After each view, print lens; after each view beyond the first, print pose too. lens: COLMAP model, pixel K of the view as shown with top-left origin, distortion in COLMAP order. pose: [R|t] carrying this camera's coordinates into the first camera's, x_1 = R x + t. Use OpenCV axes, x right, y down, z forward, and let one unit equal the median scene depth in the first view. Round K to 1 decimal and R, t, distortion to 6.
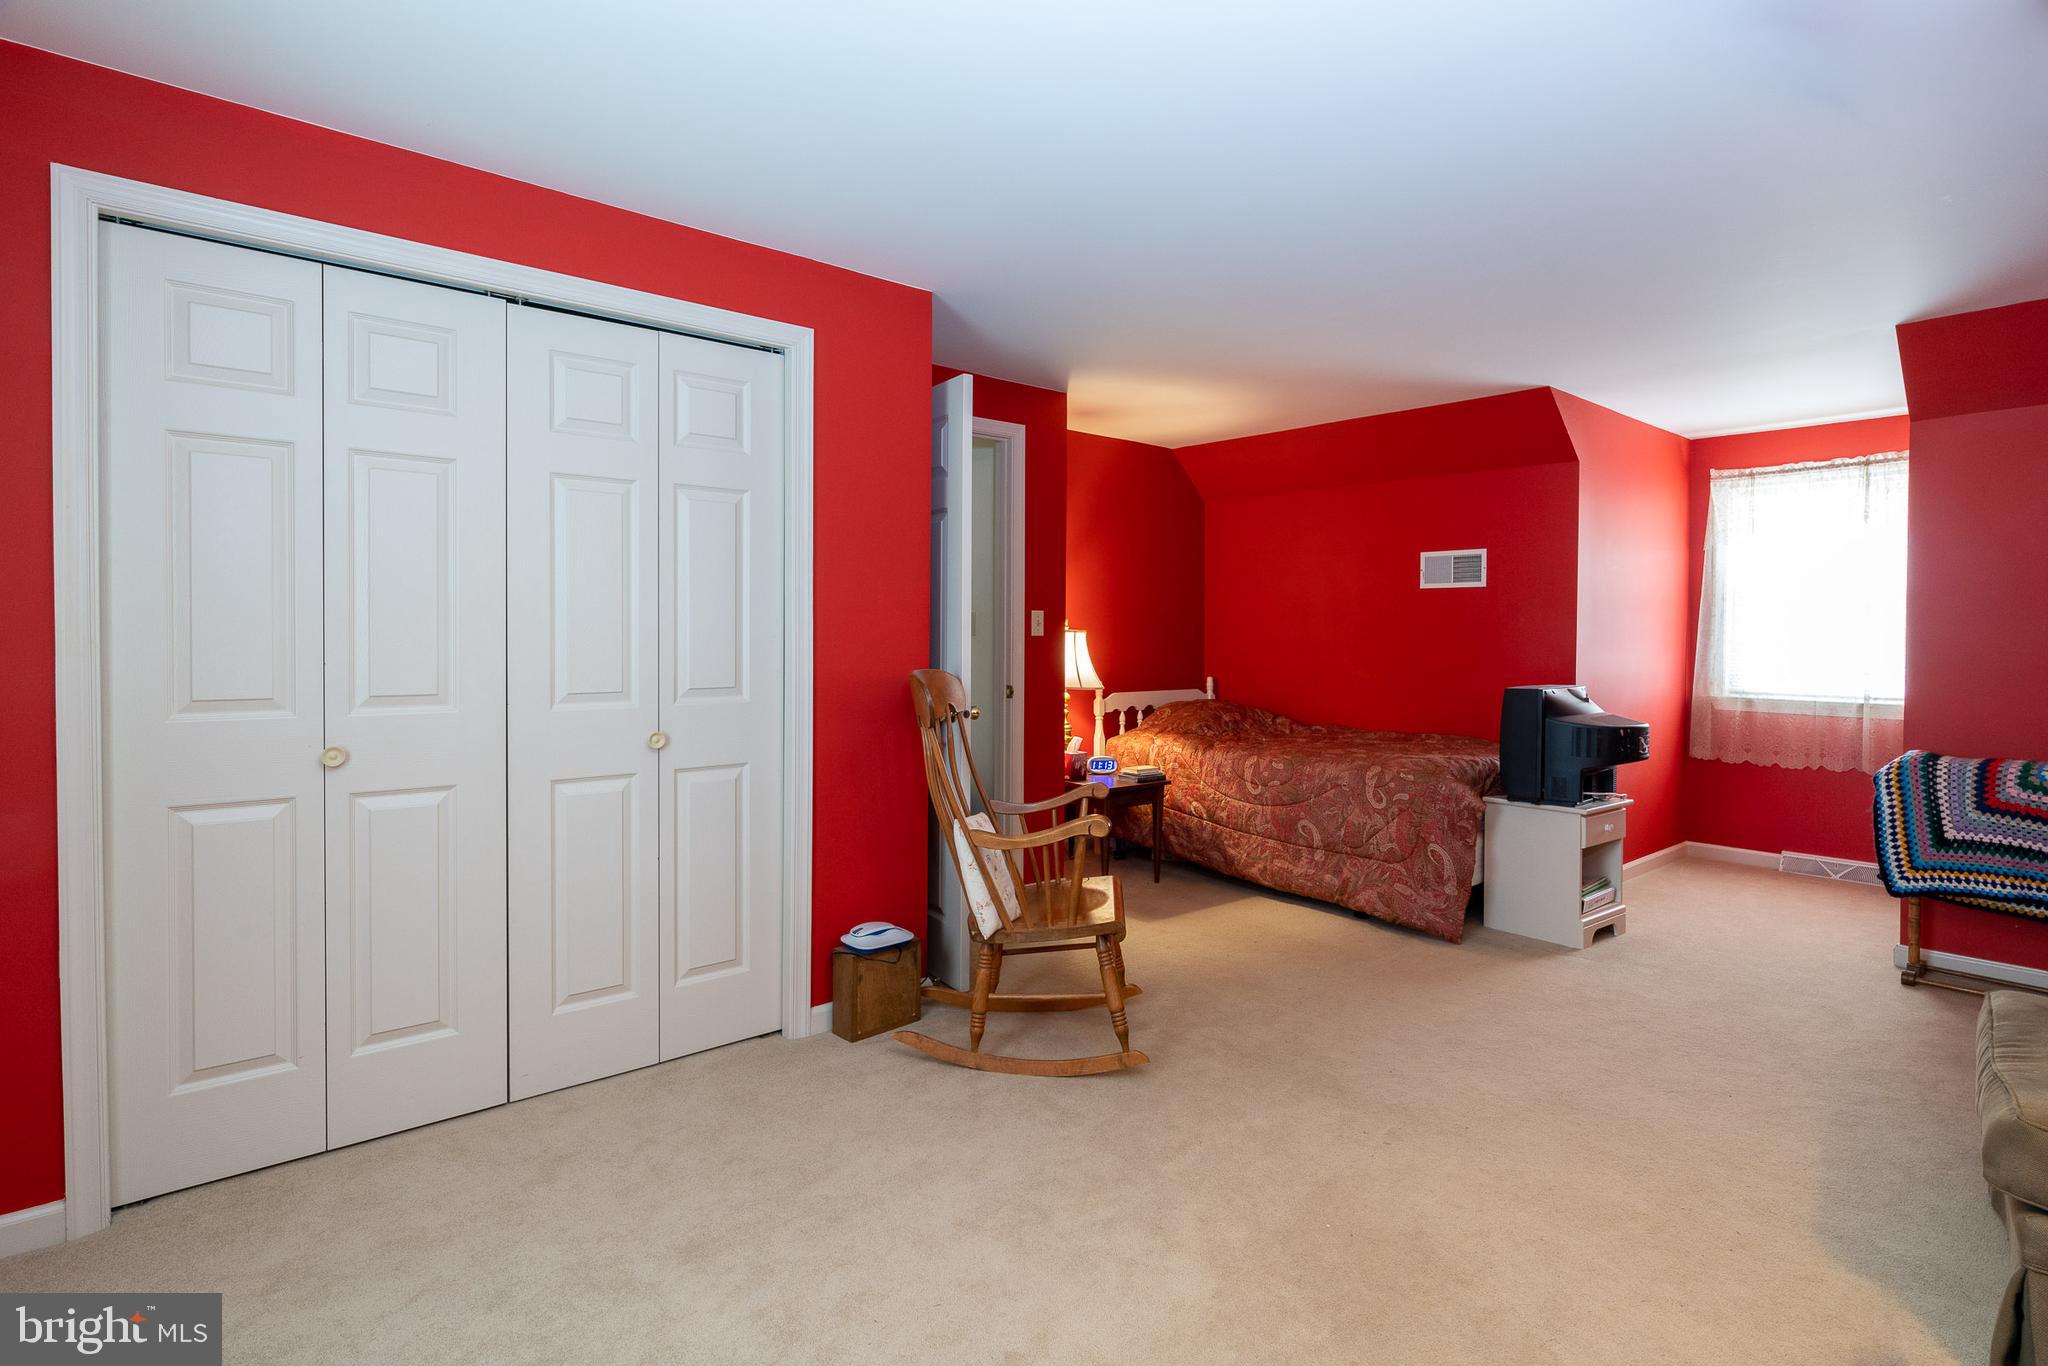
lens RADIAL K [[1031.7, 0, 1013.9], [0, 1031.7, 645.9], [0, 0, 1]] dist [-0.009698, 0.008294]
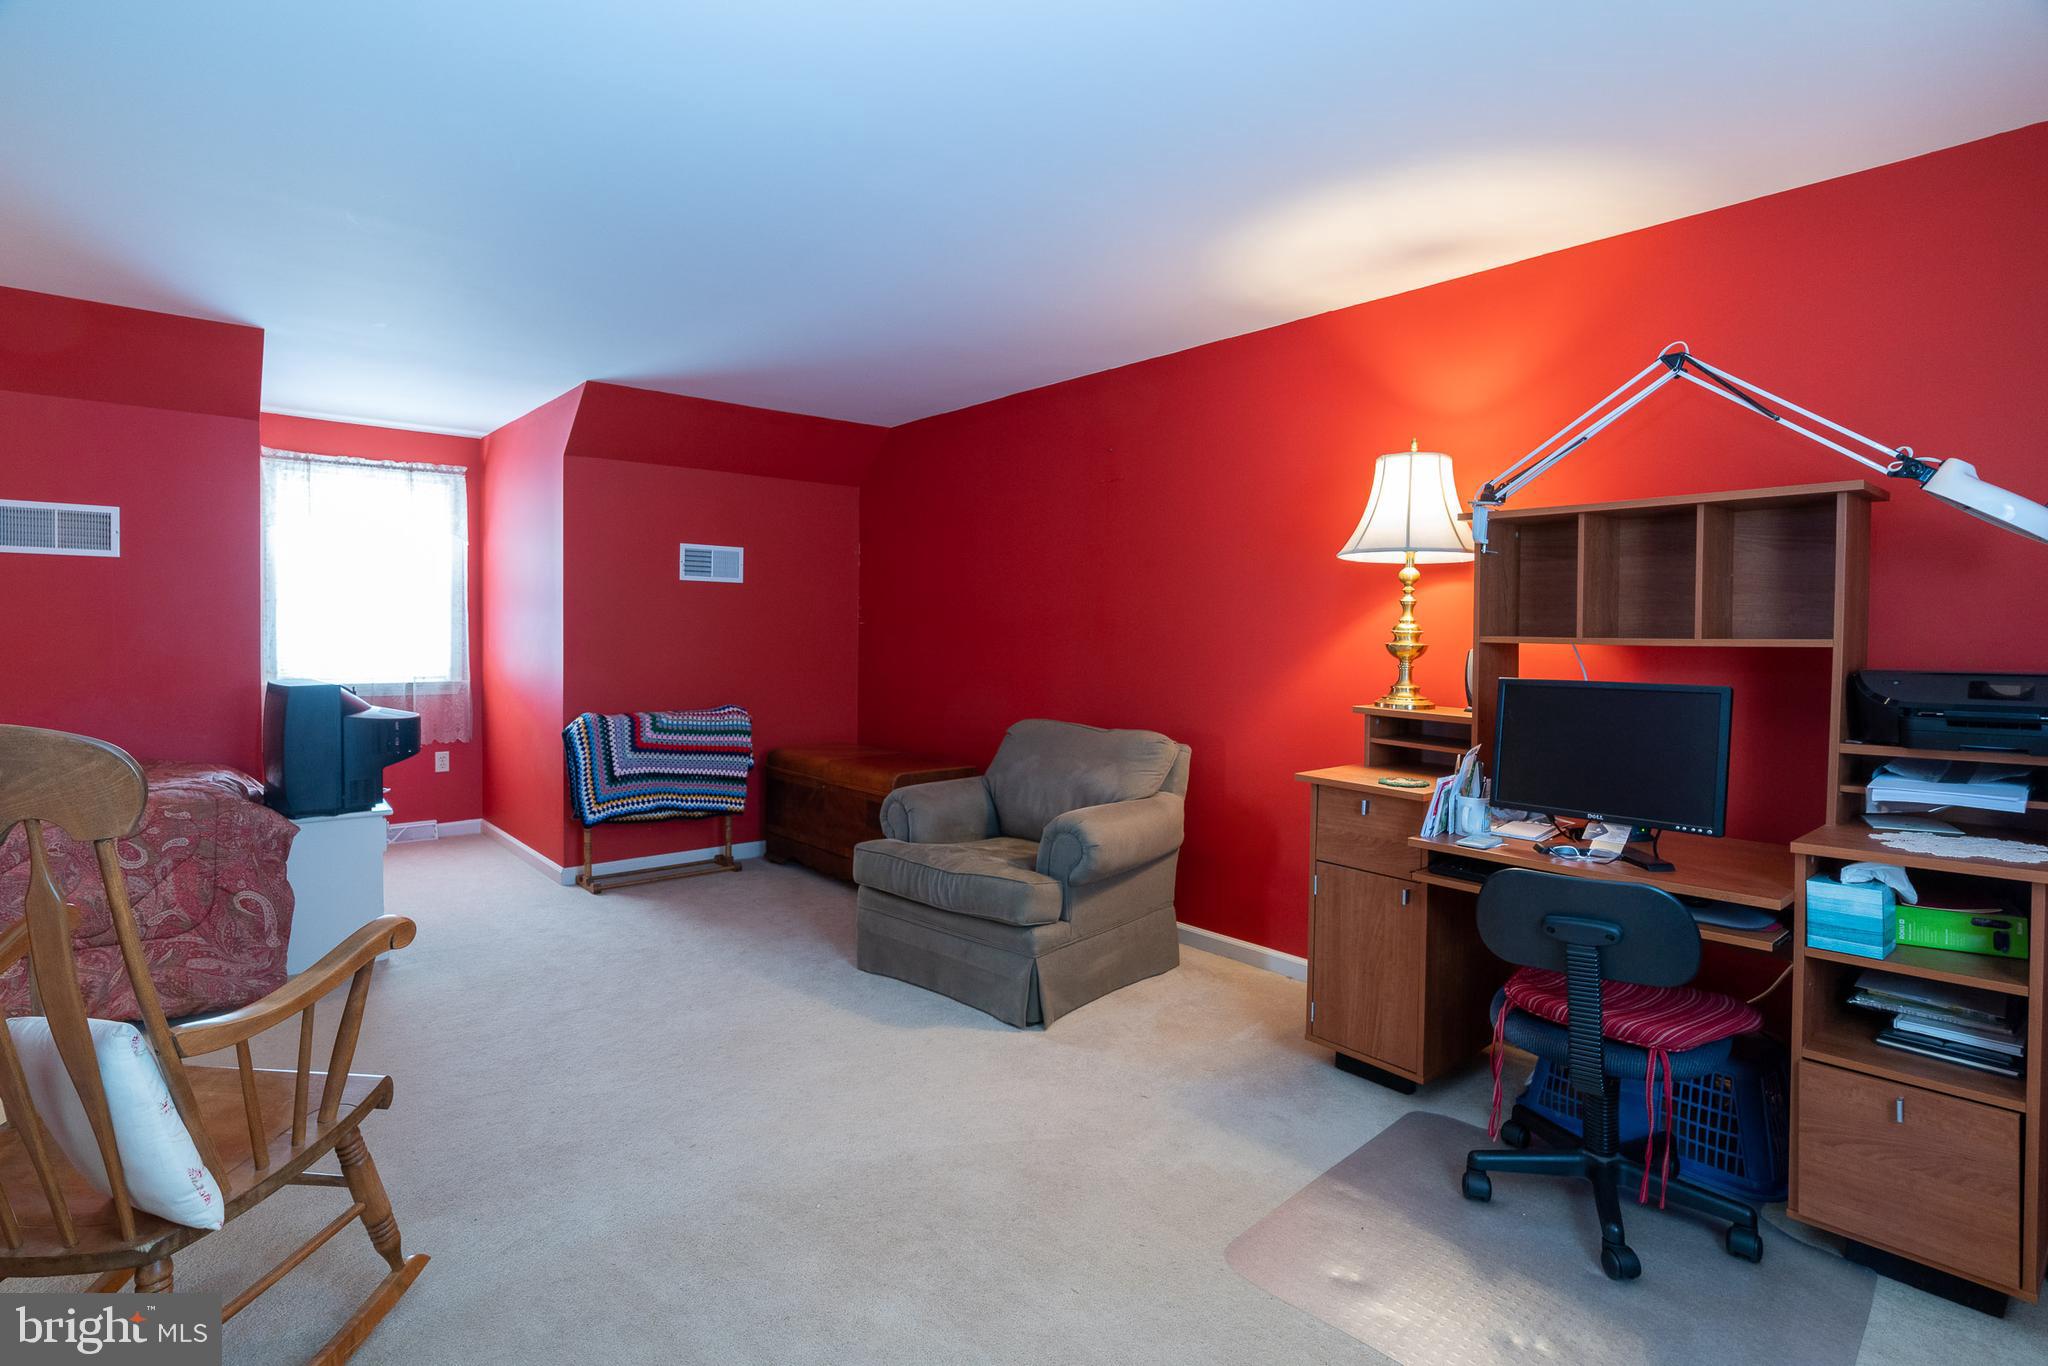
lens RADIAL K [[1031.7, 0, 1013.9], [0, 1031.7, 645.9], [0, 0, 1]] dist [-0.009698, 0.008294]
pose [[-0.013251, -0.021822, 0.999674, -0.353244], [0.003682, 0.999754, 0.021873, -0.007562], [-0.999905, 0.003971, -0.013168, 0.405177]]
